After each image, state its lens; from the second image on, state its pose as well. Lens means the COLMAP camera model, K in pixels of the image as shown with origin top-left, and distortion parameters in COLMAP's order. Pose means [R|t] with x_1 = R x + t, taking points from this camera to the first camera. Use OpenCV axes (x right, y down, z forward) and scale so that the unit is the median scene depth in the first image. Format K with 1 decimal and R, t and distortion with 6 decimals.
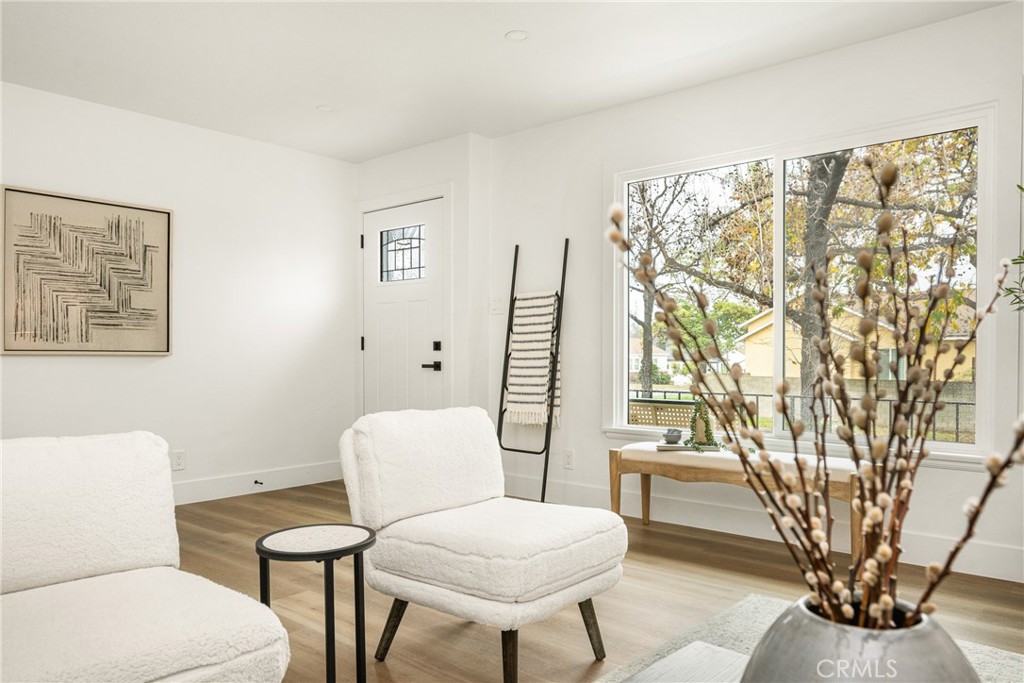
lens RADIAL K [[718.0, 0, 500.9], [0, 718.0, 366.8], [0, 0, 1]] dist [-0.003703, 0.000974]
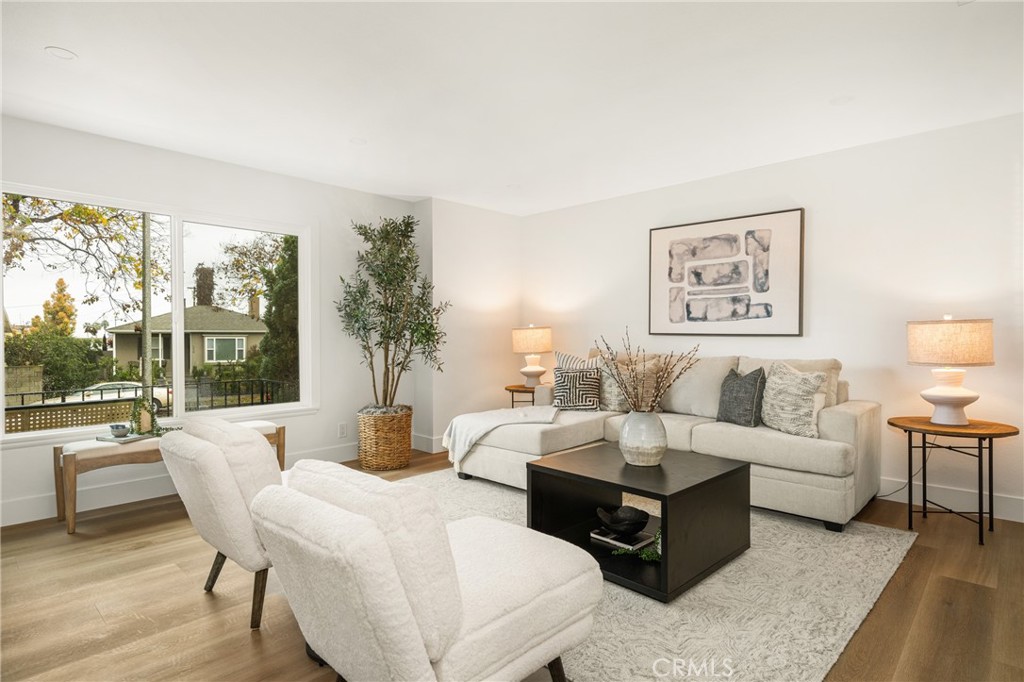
lens RADIAL K [[550.7, 0, 501.9], [0, 550.7, 331.7], [0, 0, 1]] dist [0.000014, -0.000910]
pose [[0.051032, 0.006126, 0.998678, -0.528789], [0.024098, 0.999682, -0.007364, -0.037202], [-0.998406, 0.024441, 0.050869, 0.260185]]
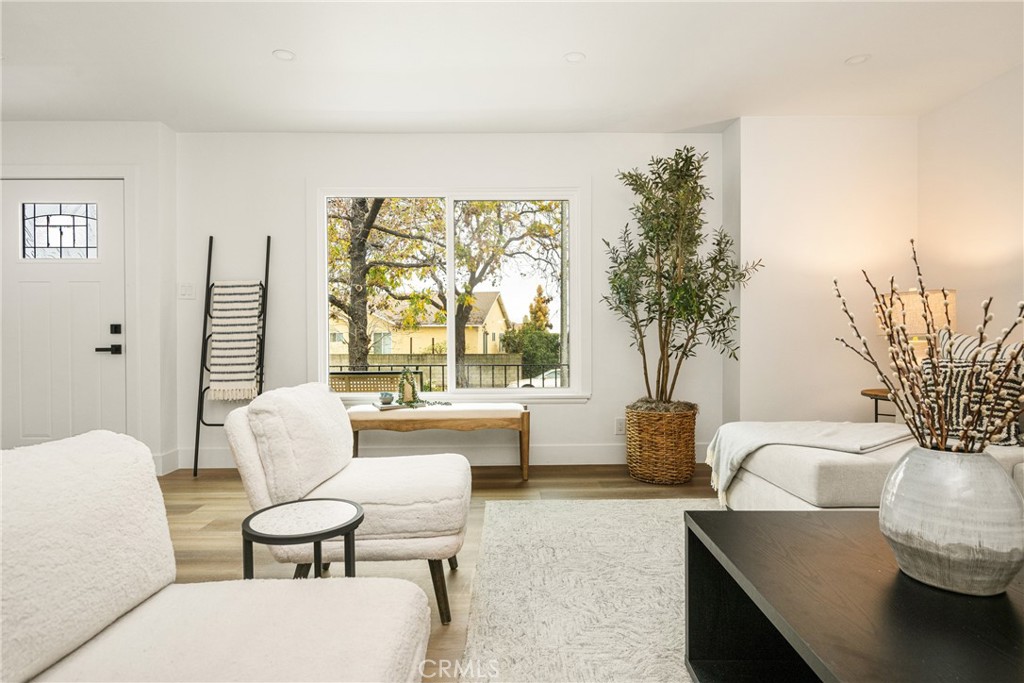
lens RADIAL K [[550.7, 0, 508.6], [0, 550.7, 341.7], [0, 0, 1]] dist [0.000014, -0.000910]
pose [[0.742401, -0.011259, 0.669861, -0.217775], [0.017428, 0.999845, -0.002510, -0.000109], [-0.669729, 0.013537, 0.742482, 0.089041]]
